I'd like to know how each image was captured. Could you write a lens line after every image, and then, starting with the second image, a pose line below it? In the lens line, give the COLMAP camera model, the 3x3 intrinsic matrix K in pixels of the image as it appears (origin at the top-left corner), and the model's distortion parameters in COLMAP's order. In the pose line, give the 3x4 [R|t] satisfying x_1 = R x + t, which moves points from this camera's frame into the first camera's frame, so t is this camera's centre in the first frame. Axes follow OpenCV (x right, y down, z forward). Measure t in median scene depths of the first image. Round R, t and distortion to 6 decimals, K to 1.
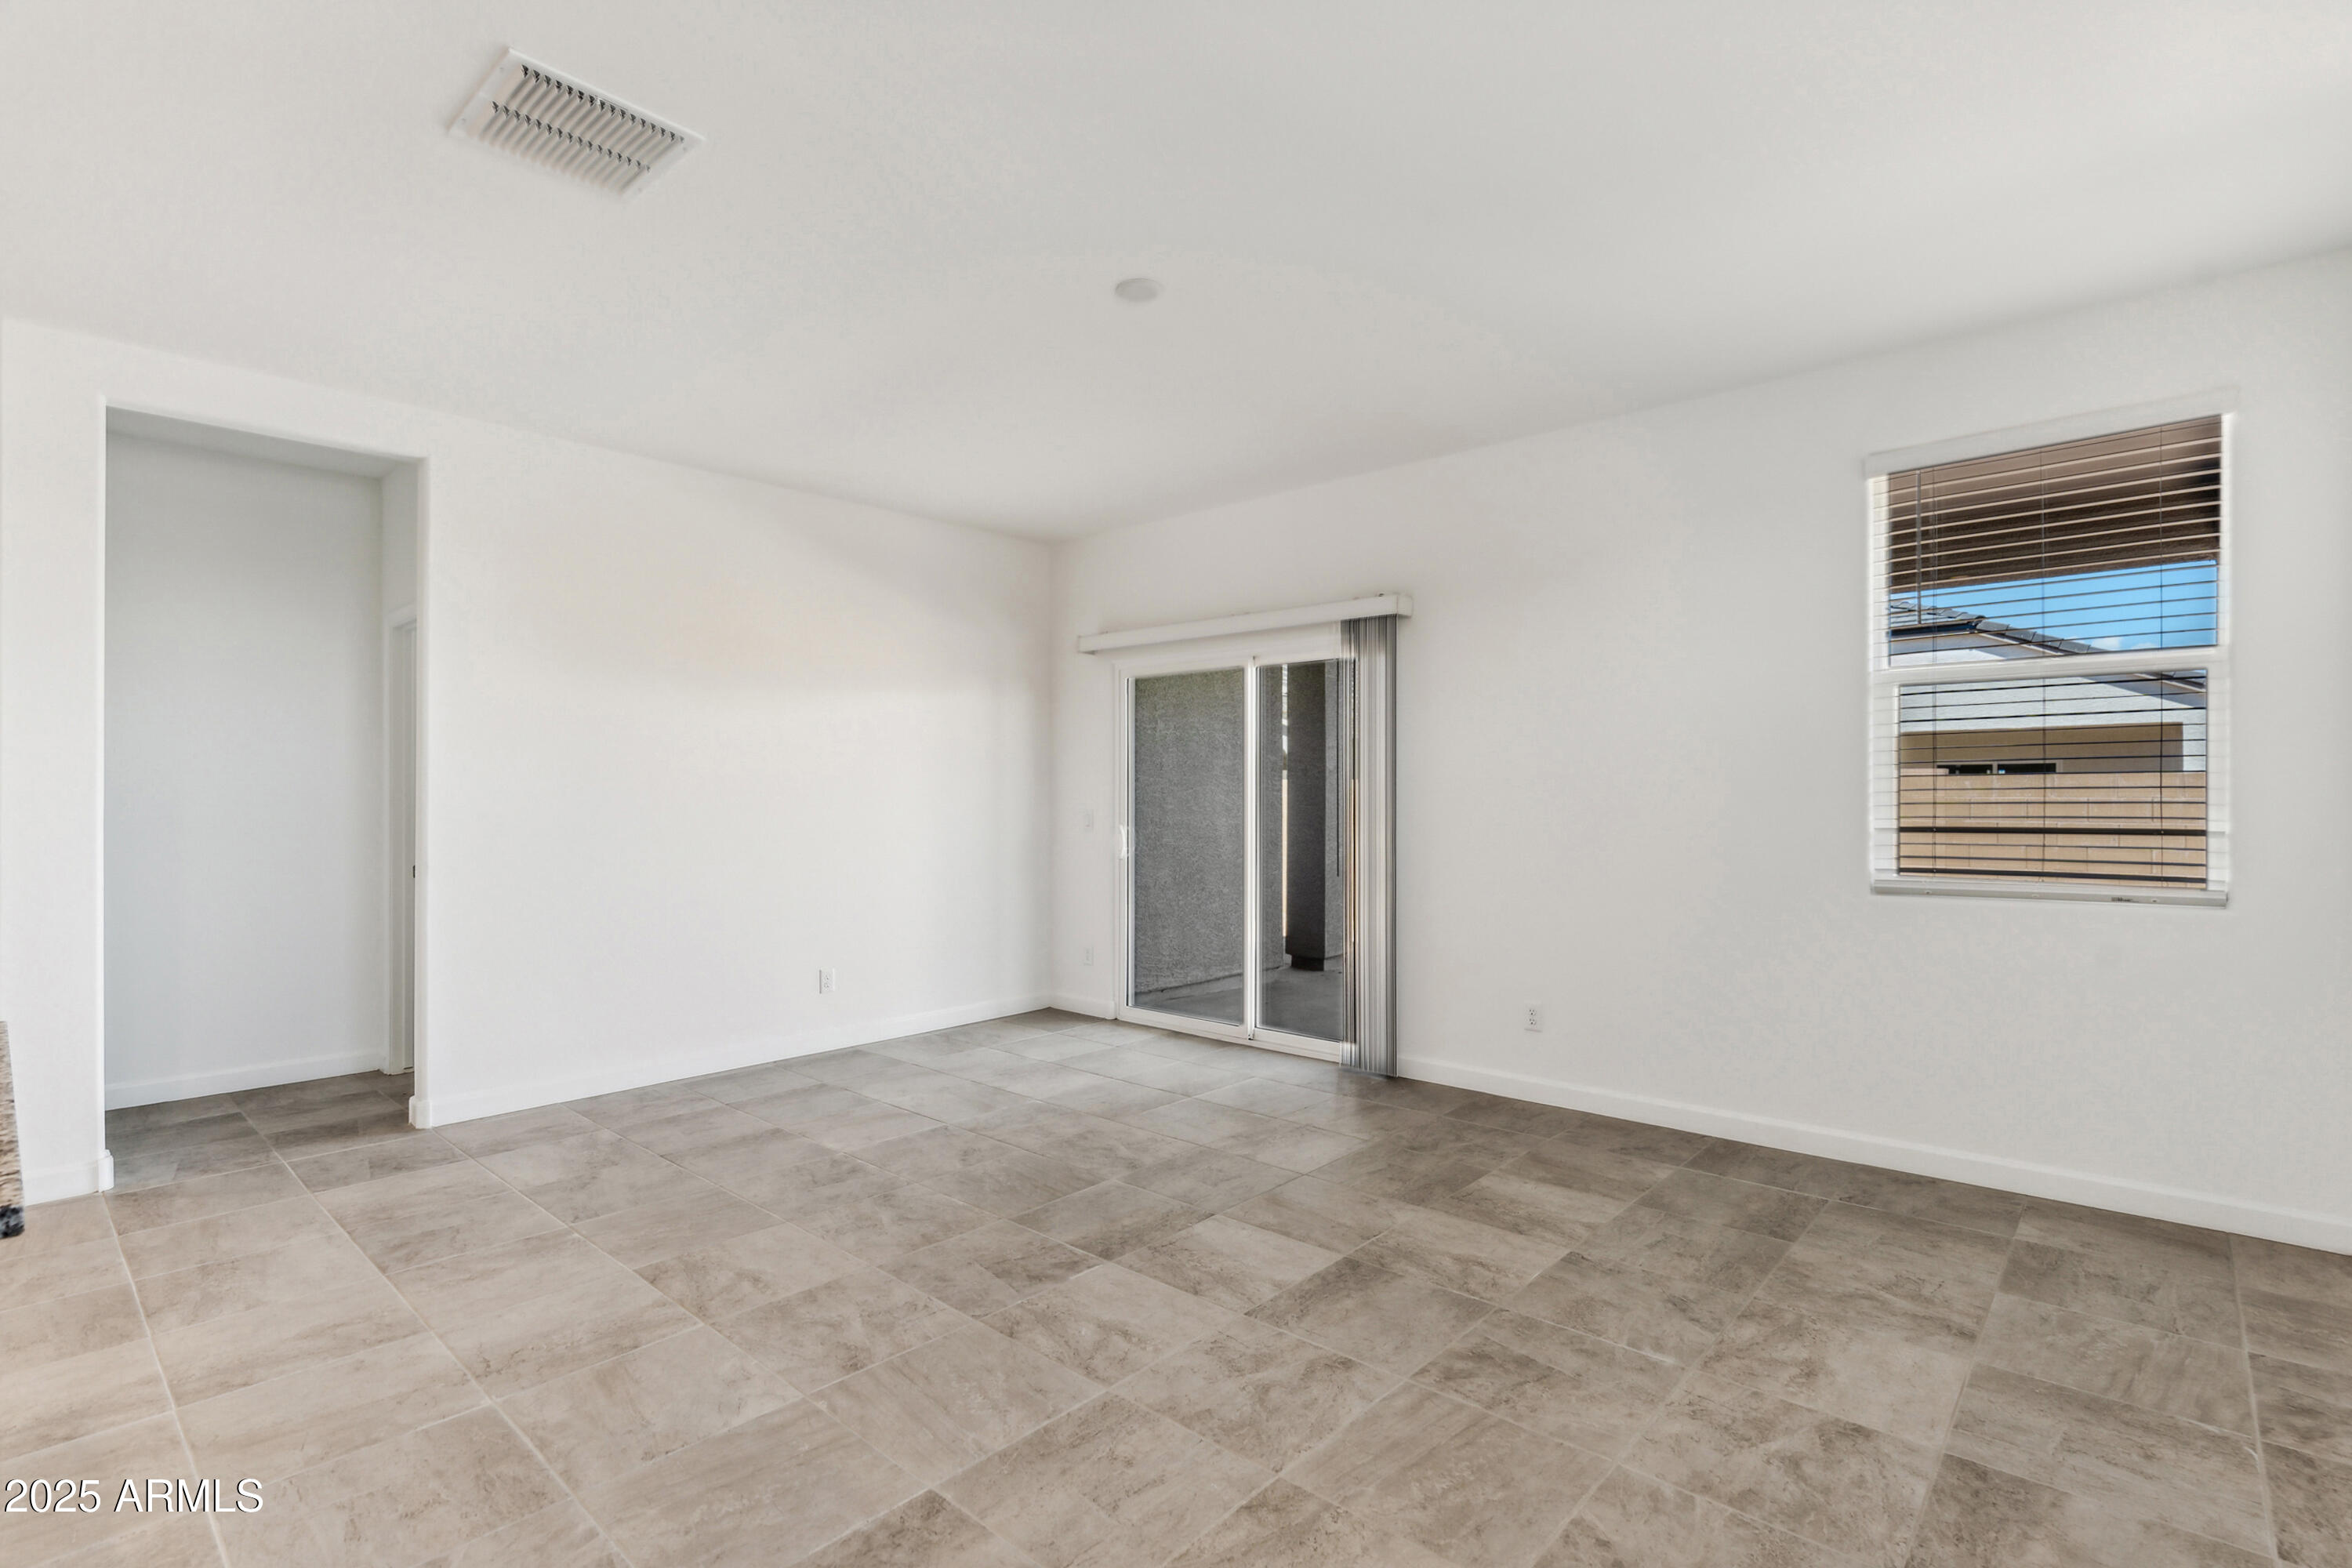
lens RADIAL K [[1079.5, 0, 1187.9], [0, 1079.5, 791.6], [0, 0, 1]] dist [-0.001558, 0.001011]
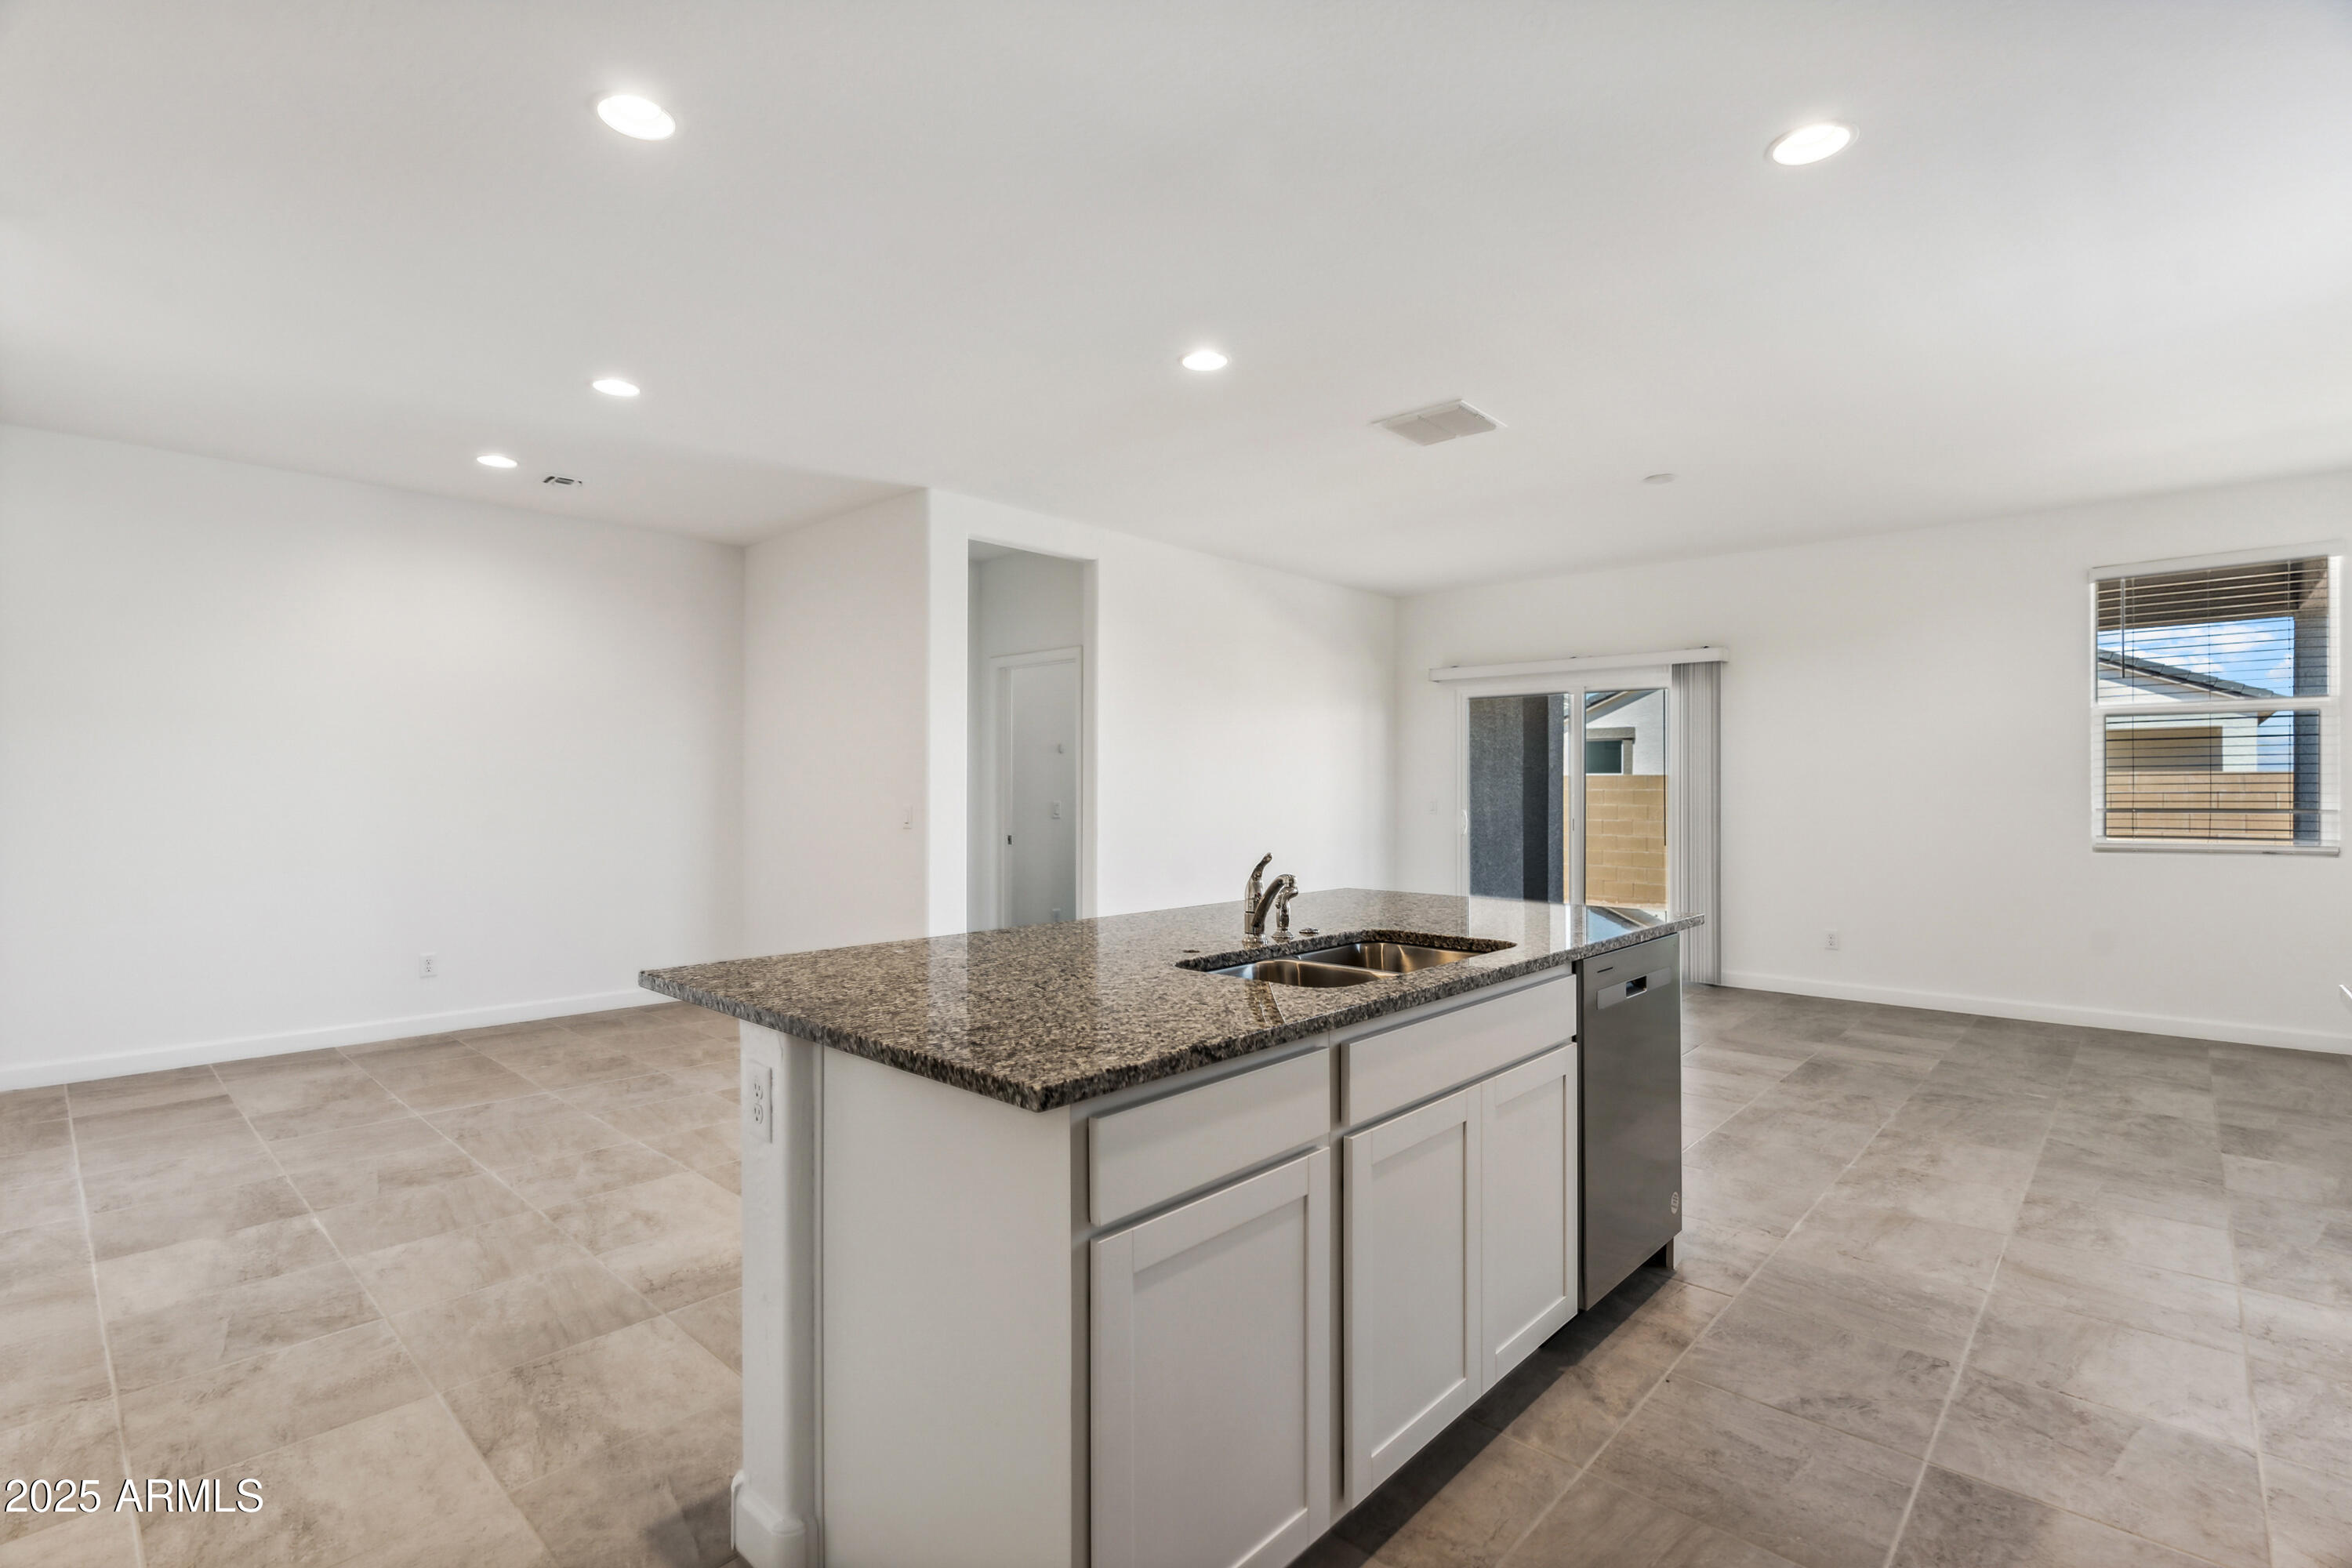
lens RADIAL K [[1079.5, 0, 1162.4], [0, 1079.5, 774.7], [0, 0, 1]] dist [-0.001558, 0.001011]
pose [[0.999875, 0.002083, -0.015686, -0.783731], [-0.002261, 0.999933, -0.011330, 0.006640], [0.015661, 0.011364, 0.999813, -0.655823]]
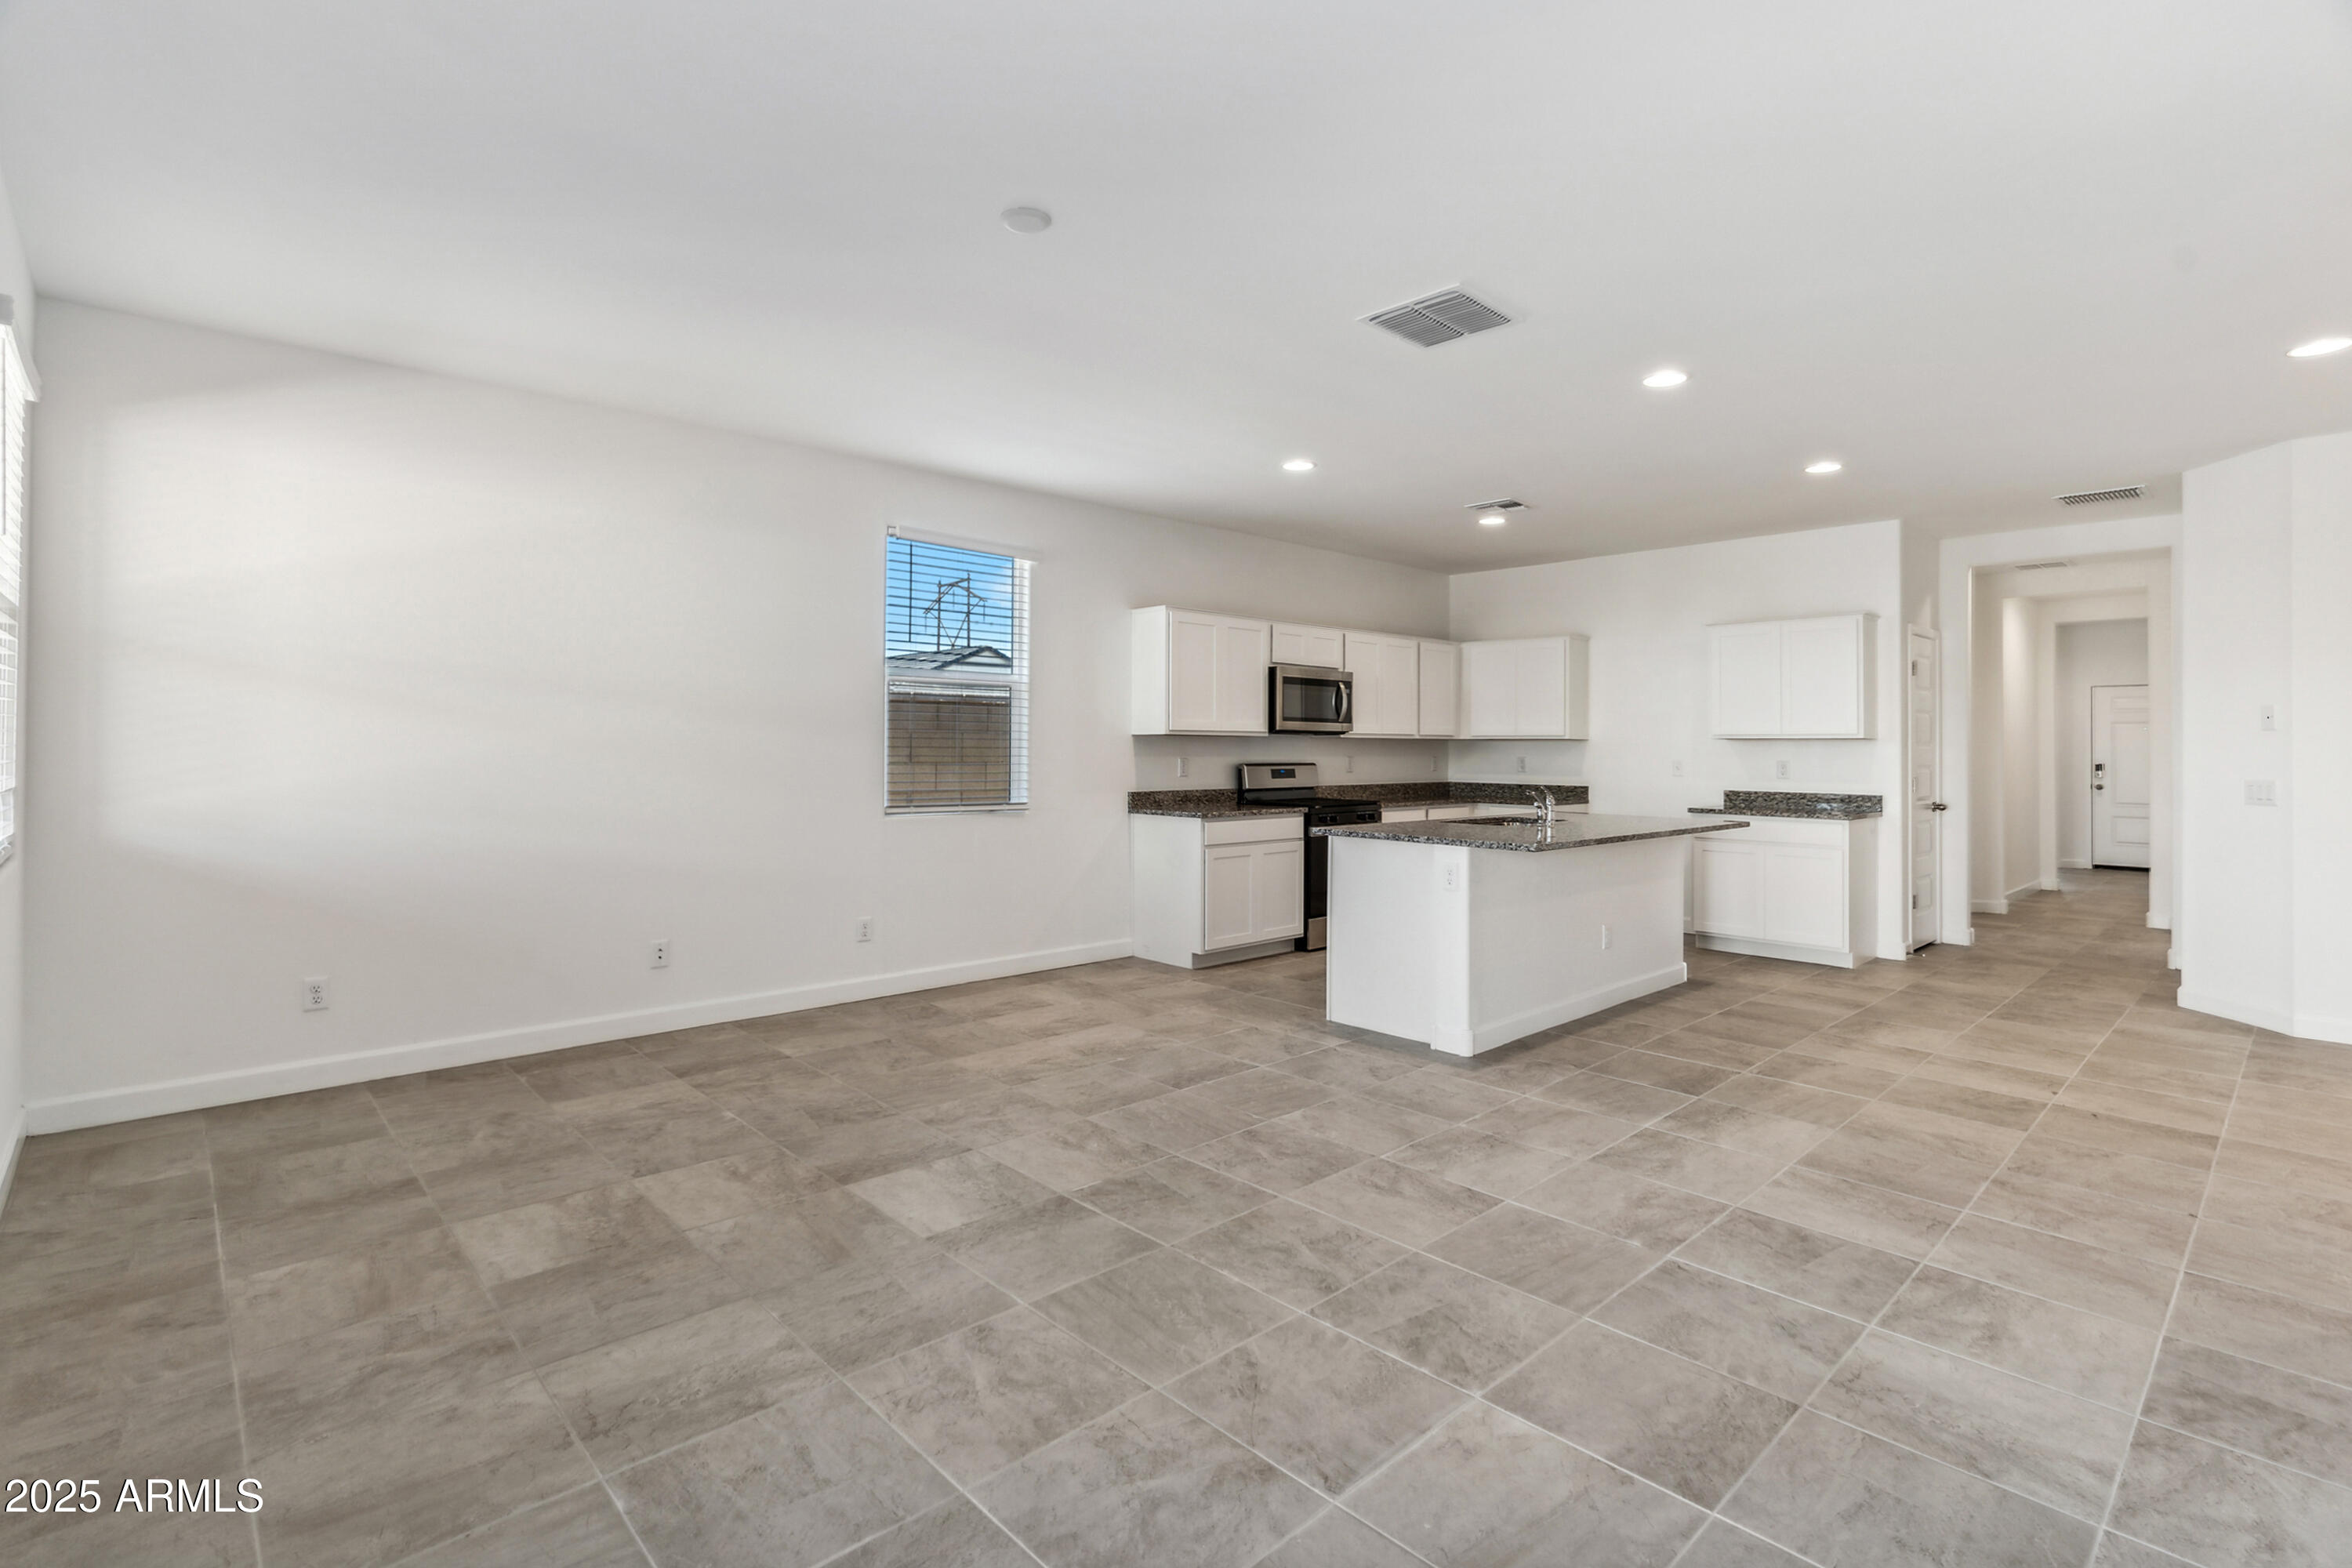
lens RADIAL K [[1079.5, 0, 1178.8], [0, 1079.5, 765.7], [0, 0, 1]] dist [-0.001558, 0.001011]
pose [[-0.995946, -0.006588, 0.089715, -0.265112], [-0.005280, 0.999876, 0.014811, -0.000948], [-0.089802, 0.014277, -0.995857, 1.934485]]
